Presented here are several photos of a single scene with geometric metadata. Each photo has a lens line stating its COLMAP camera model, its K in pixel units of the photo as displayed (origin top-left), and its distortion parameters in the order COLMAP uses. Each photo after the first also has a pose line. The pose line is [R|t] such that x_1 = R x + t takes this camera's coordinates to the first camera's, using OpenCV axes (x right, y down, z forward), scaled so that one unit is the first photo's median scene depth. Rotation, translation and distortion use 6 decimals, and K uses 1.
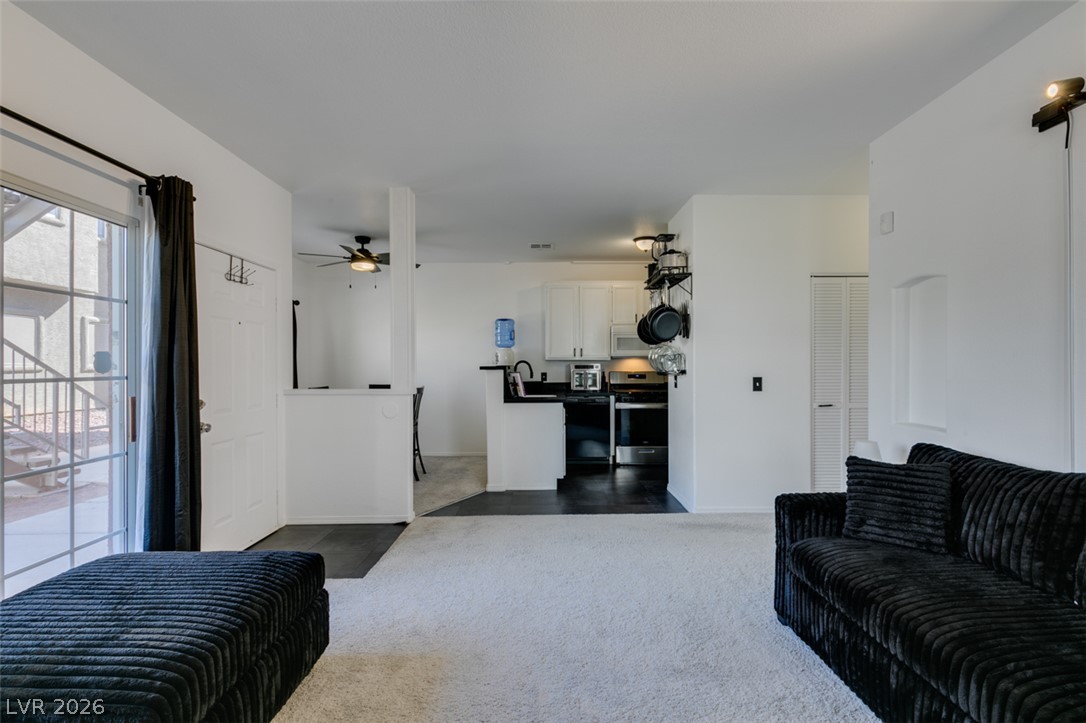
lens RADIAL K [[484.2, 0, 543.4], [0, 484.2, 365.8], [0, 0, 1]] dist [0.000510, -0.000422]
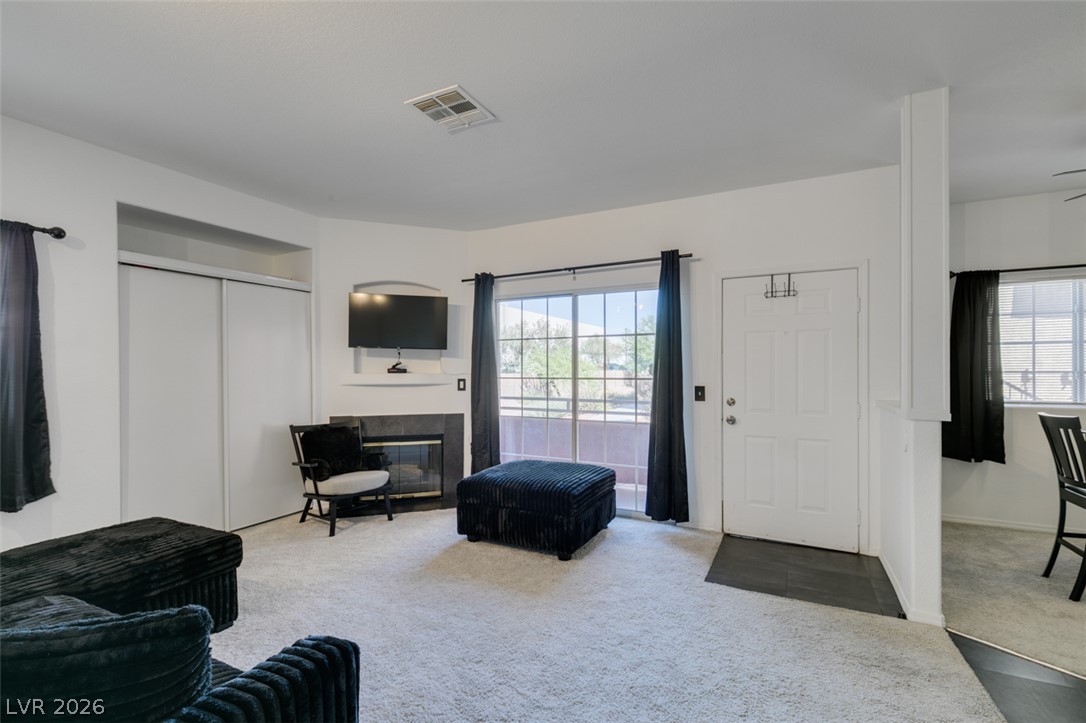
lens RADIAL K [[493.9, 0, 540.2], [0, 493.9, 365.7], [0, 0, 1]] dist [0.010702, -0.000404]
pose [[-0.465620, -0.004528, -0.884973, 0.693189], [0.000213, 0.999986, -0.005228, -0.010081], [0.884985, -0.002623, -0.465612, 1.150801]]
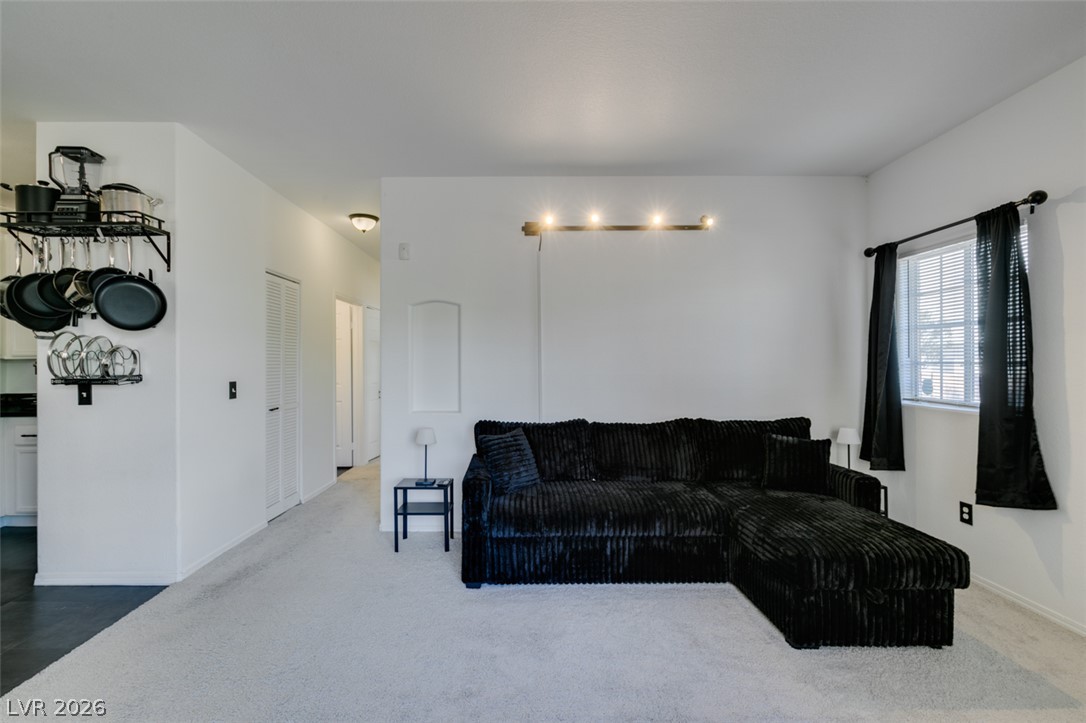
lens RADIAL K [[494.7, 0, 527.1], [0, 494.7, 363.1], [0, 0, 1]] dist [0.004375, 0.000036]
pose [[0.001720, 0.005050, 0.999986, -0.559571], [0.004423, 0.999977, -0.005057, -0.002377], [-0.999989, 0.004432, 0.001698, 0.697856]]
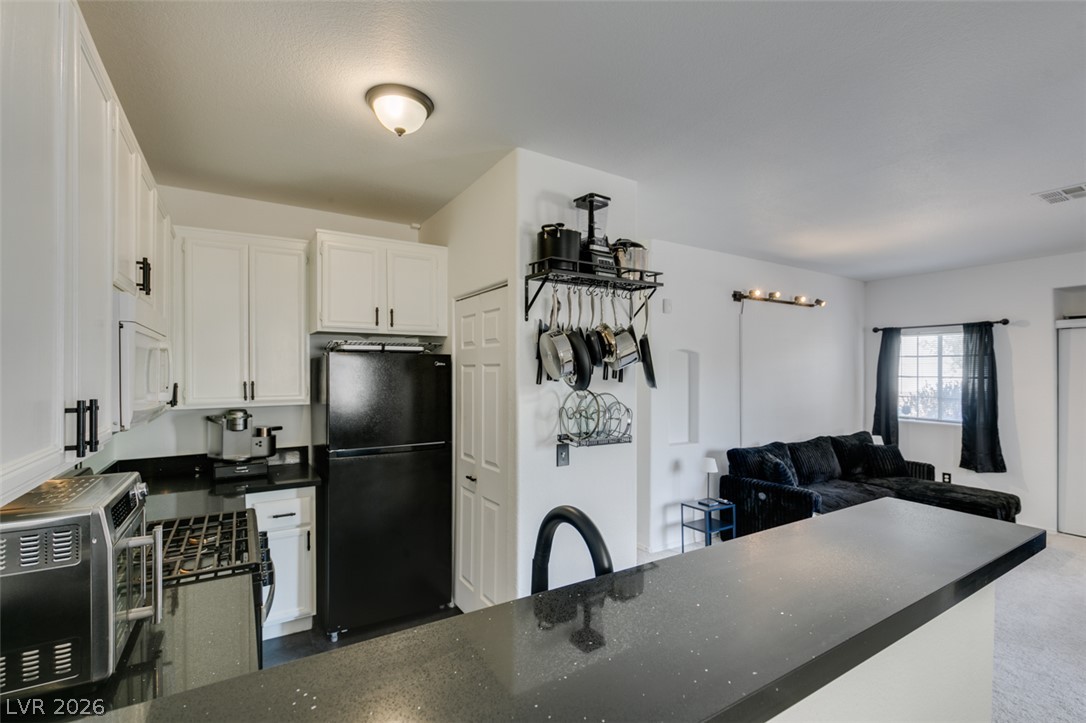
lens RADIAL K [[489.0, 0, 542.3], [0, 489.0, 375.4], [0, 0, 1]] dist [0.002360, 0.000061]
pose [[-0.532203, -0.003080, 0.846611, -0.315691], [-0.000162, 0.999994, 0.003536, -0.098352], [-0.846617, 0.001744, -0.532200, 2.100281]]
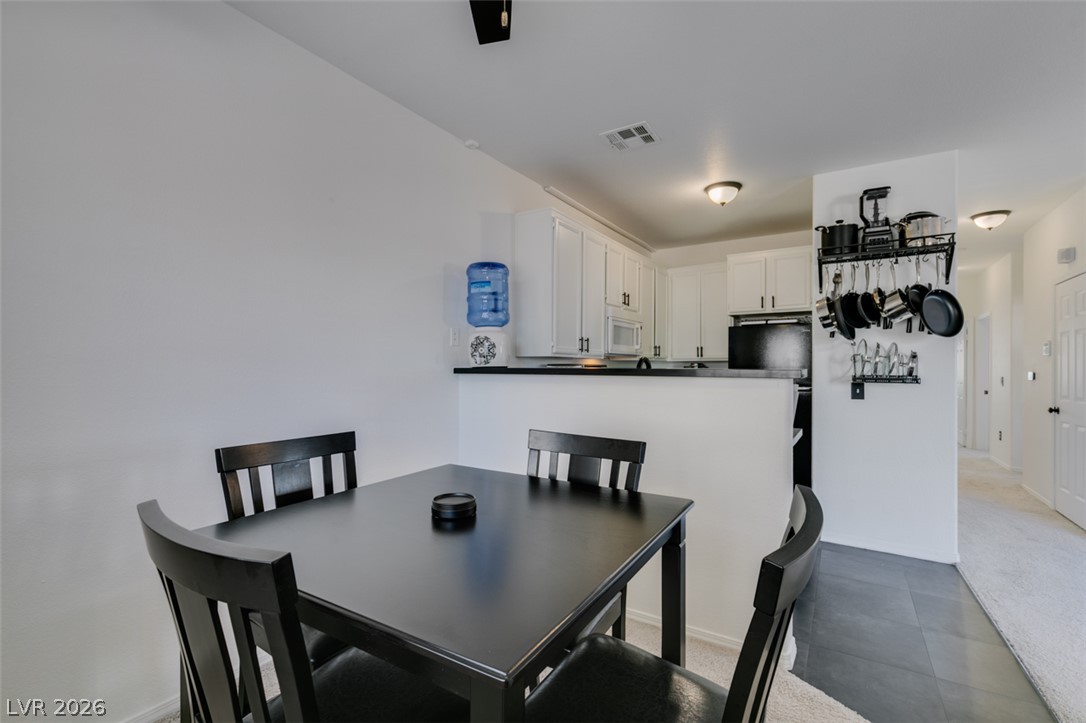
lens RADIAL K [[493.9, 0, 540.2], [0, 493.9, 365.7], [0, 0, 1]] dist [0.010702, -0.000404]
pose [[0.541691, 0.008355, 0.840536, -1.003390], [-0.006996, 0.999961, -0.005431, 0.002367], [-0.840549, -0.002938, 0.541728, 1.580602]]
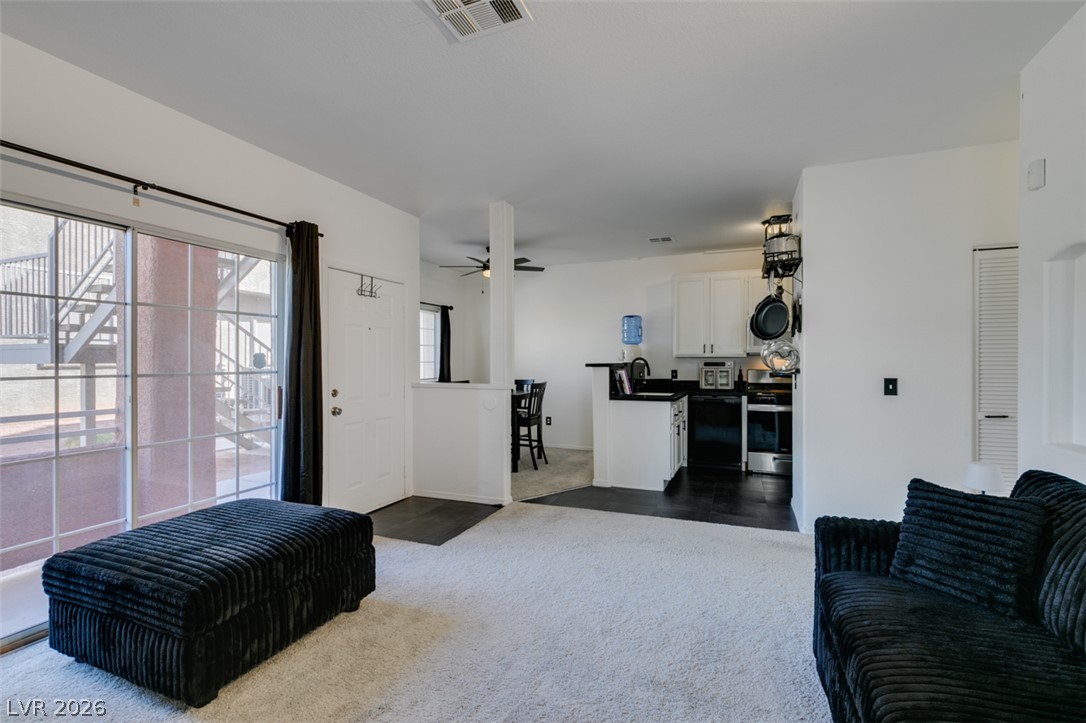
lens RADIAL K [[486.5, 0, 543.0], [0, 486.5, 361.5], [0, 0, 1]] dist [-0.001451, -0.000677]
pose [[0.924097, 0.001842, -0.382153, 0.296079], [-0.001919, 0.999998, 0.000180, -0.005500], [0.382153, 0.000567, 0.924099, 0.015055]]
